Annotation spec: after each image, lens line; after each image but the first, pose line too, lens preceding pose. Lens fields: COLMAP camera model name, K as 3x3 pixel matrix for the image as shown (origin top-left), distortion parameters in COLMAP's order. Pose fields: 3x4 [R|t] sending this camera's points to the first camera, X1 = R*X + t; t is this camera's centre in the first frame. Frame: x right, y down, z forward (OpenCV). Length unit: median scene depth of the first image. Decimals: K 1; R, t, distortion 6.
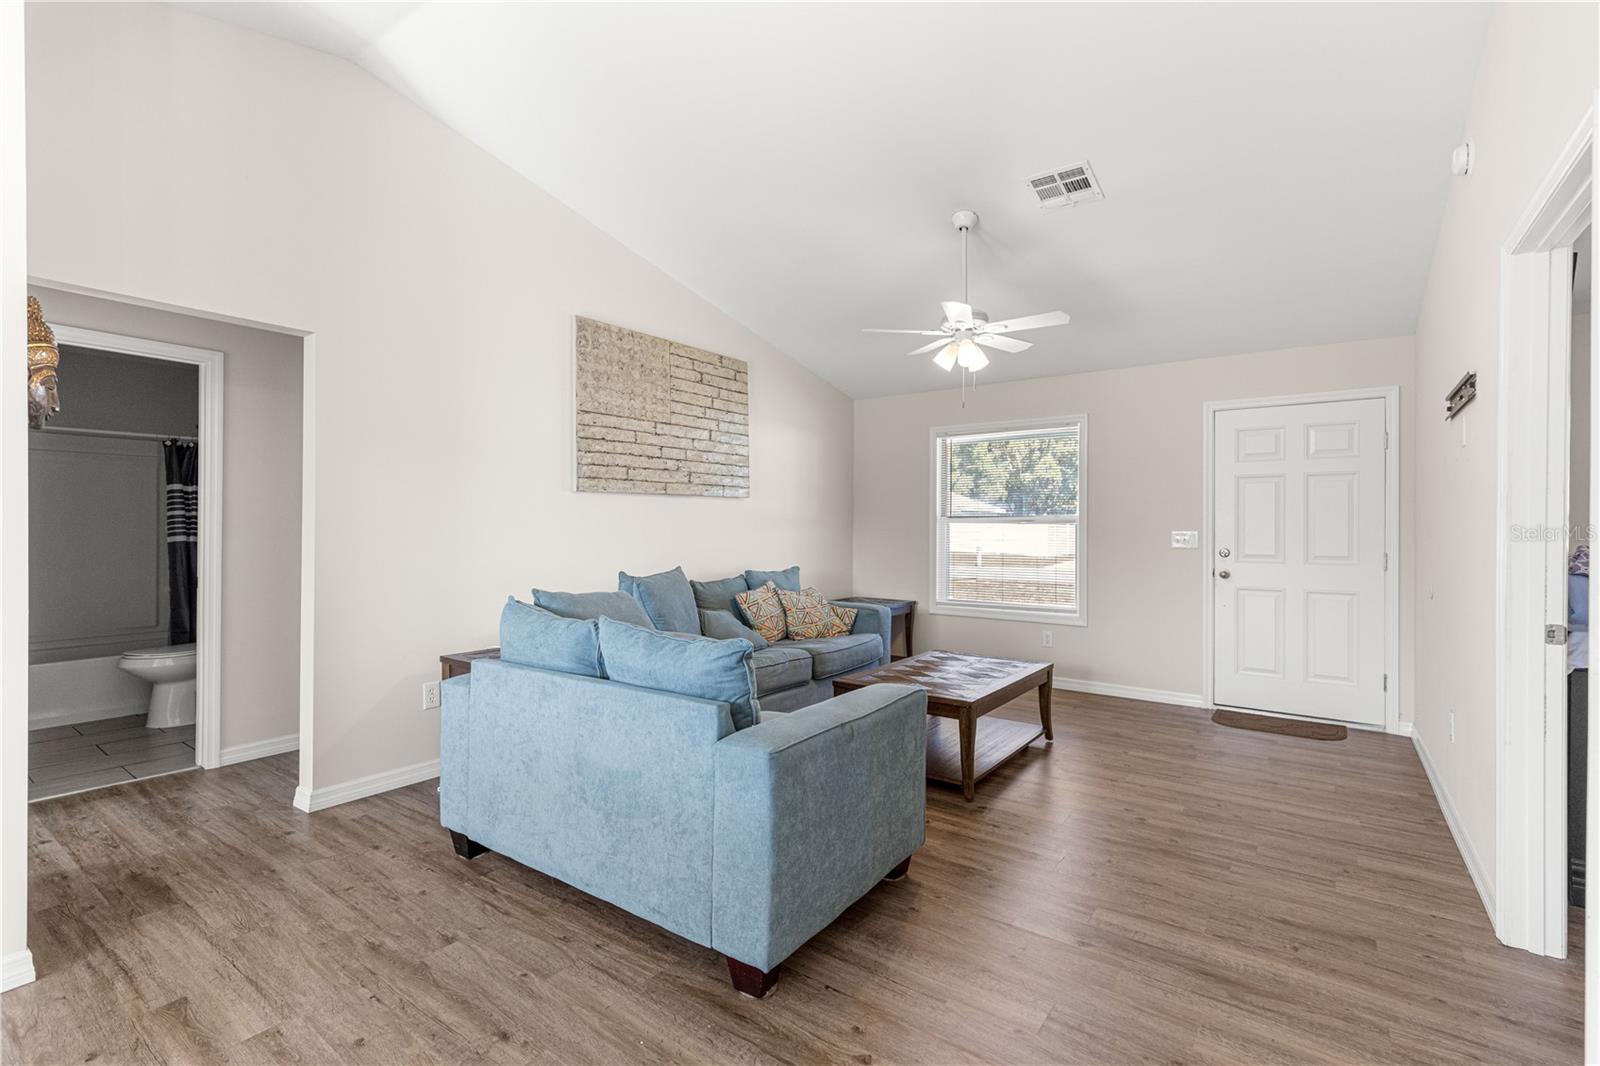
lens RADIAL K [[721.7, 0, 795.0], [0, 721.7, 527.2], [0, 0, 1]] dist [0.010090, -0.000982]
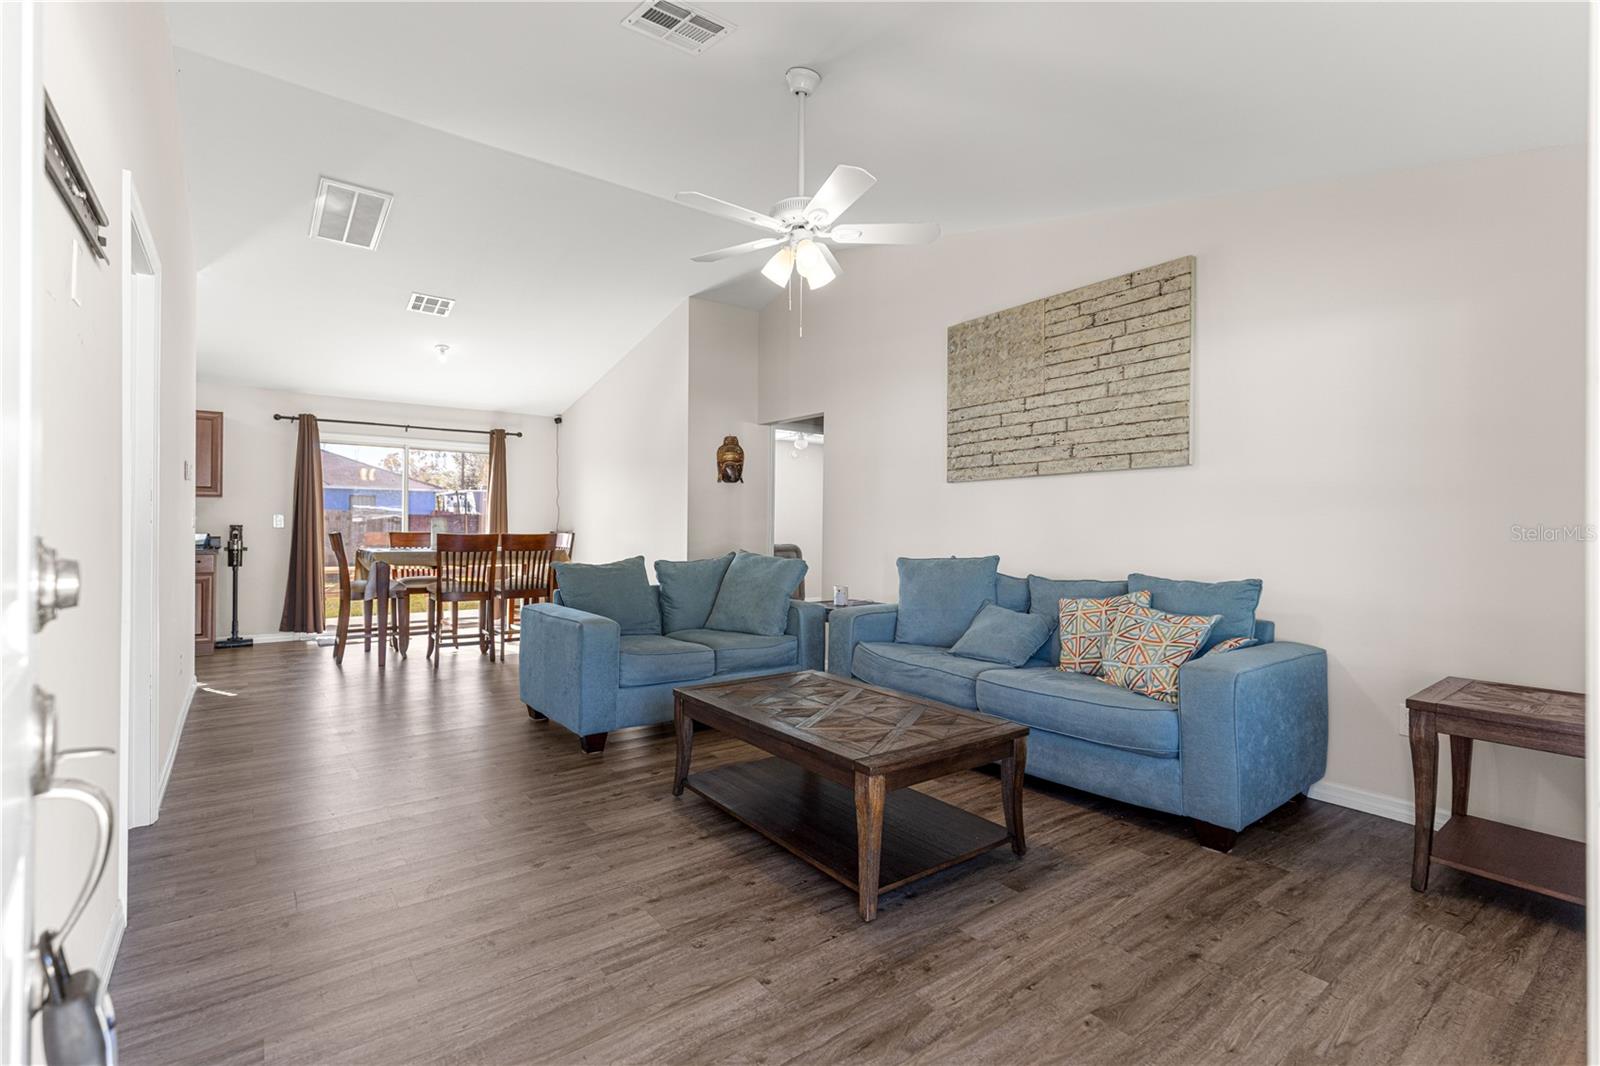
lens RADIAL K [[721.7, 0, 795.0], [0, 721.7, 527.2], [0, 0, 1]] dist [0.010090, -0.000982]
pose [[-0.292170, -0.013253, -0.956275, 0.767623], [-0.015061, 0.999844, -0.009256, 0.030602], [0.956248, 0.011698, -0.292324, 1.003641]]
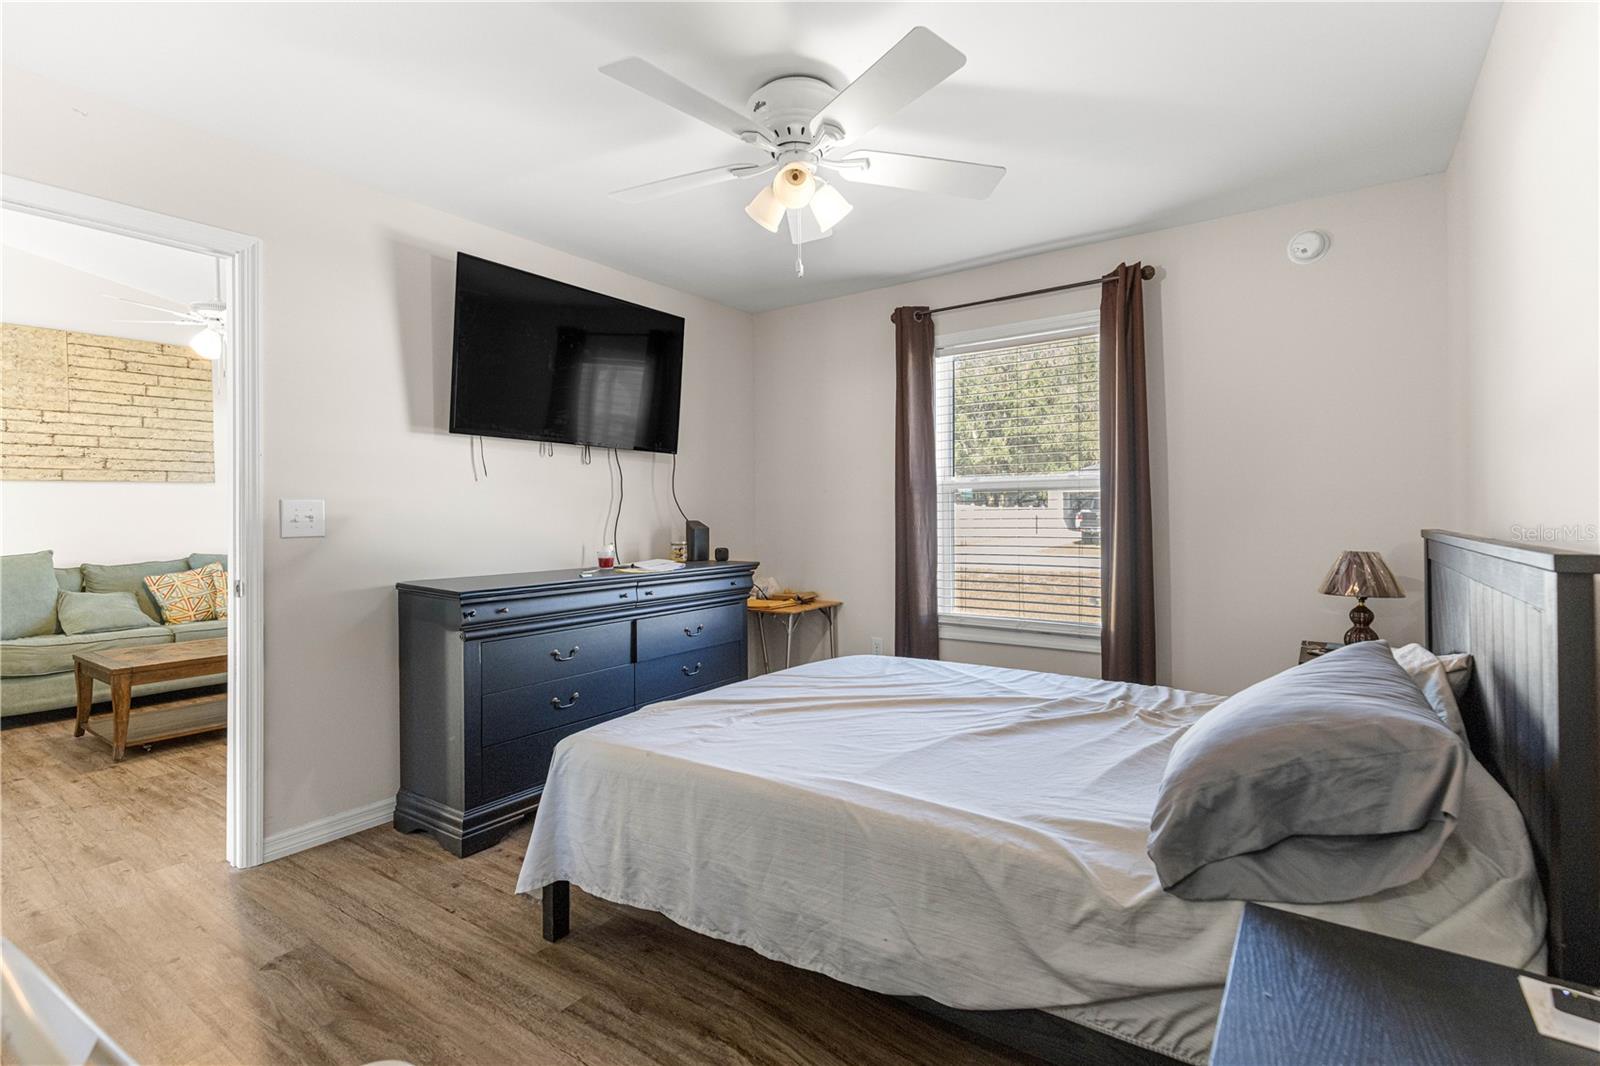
lens RADIAL K [[767.3, 0, 793.5], [0, 767.3, 509.4], [0, 0, 1]] dist [0.014912, -0.000215]
pose [[0.999863, -0.016549, -0.000084, 0.885353], [0.016548, 0.999853, -0.004451, 0.018220], [0.000158, 0.004449, 0.999990, -0.108177]]
